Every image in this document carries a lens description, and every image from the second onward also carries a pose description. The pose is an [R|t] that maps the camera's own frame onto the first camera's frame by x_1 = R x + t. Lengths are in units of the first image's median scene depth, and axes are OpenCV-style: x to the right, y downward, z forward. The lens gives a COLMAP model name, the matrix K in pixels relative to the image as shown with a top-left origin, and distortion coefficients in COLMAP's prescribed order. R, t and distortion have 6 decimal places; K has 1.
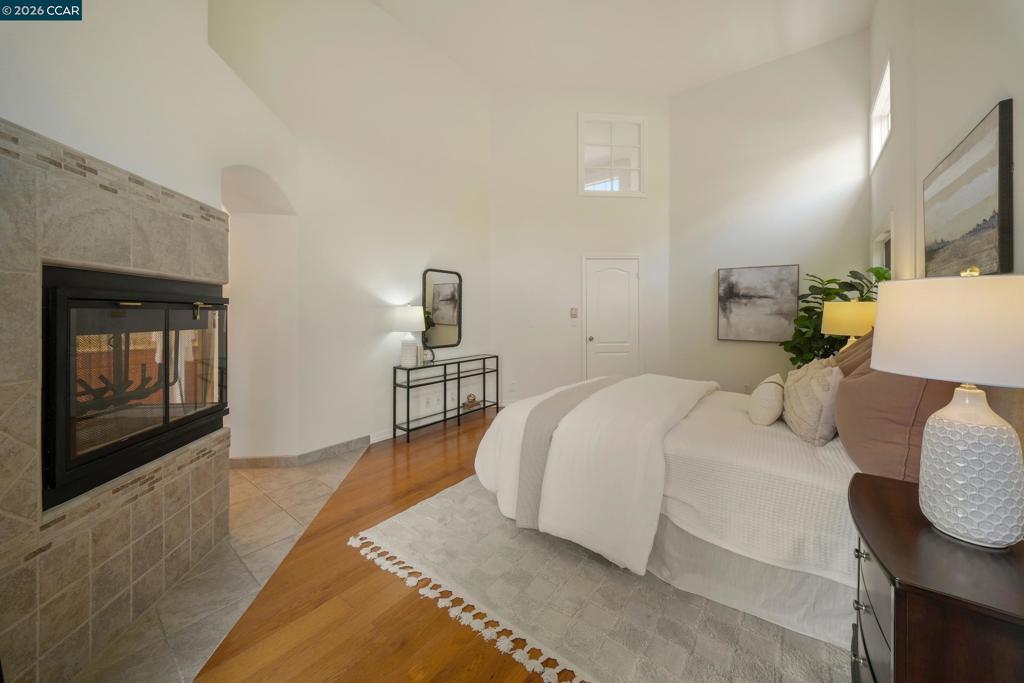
lens RADIAL K [[357.6, 0, 511.1], [0, 357.6, 332.1], [0, 0, 1]] dist [0.000910, -0.005042]
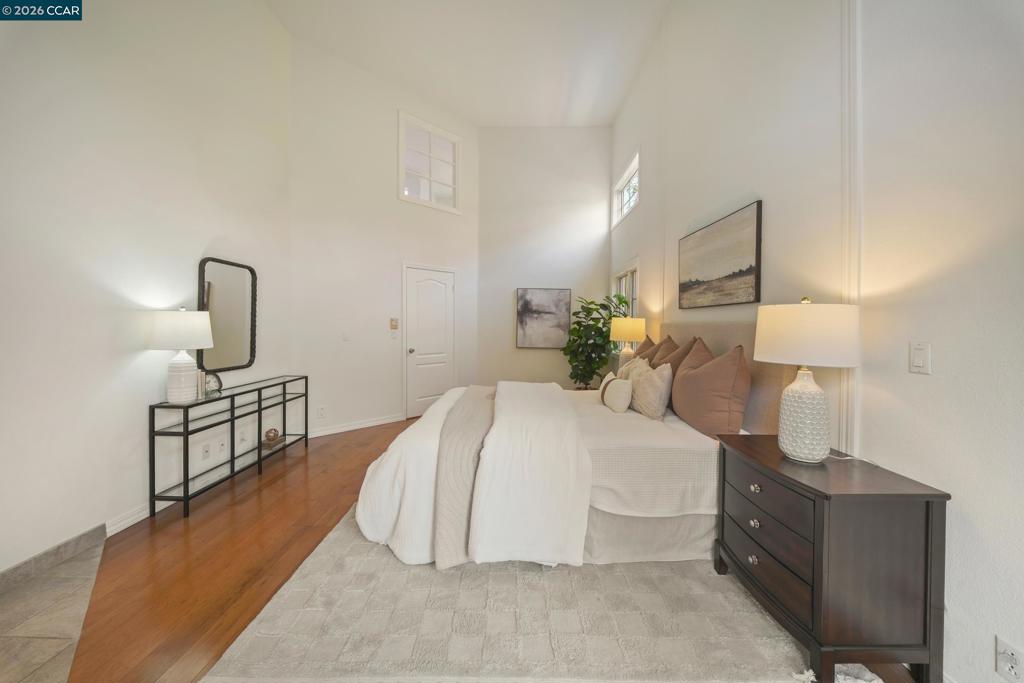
lens RADIAL K [[351.0, 0, 511.8], [0, 351.0, 344.4], [0, 0, 1]] dist [-0.000441, -0.004173]
pose [[0.799308, -0.024407, 0.600426, -0.165792], [0.022873, 0.999686, 0.010187, -0.002892], [-0.600487, 0.005591, 0.799615, 0.104436]]
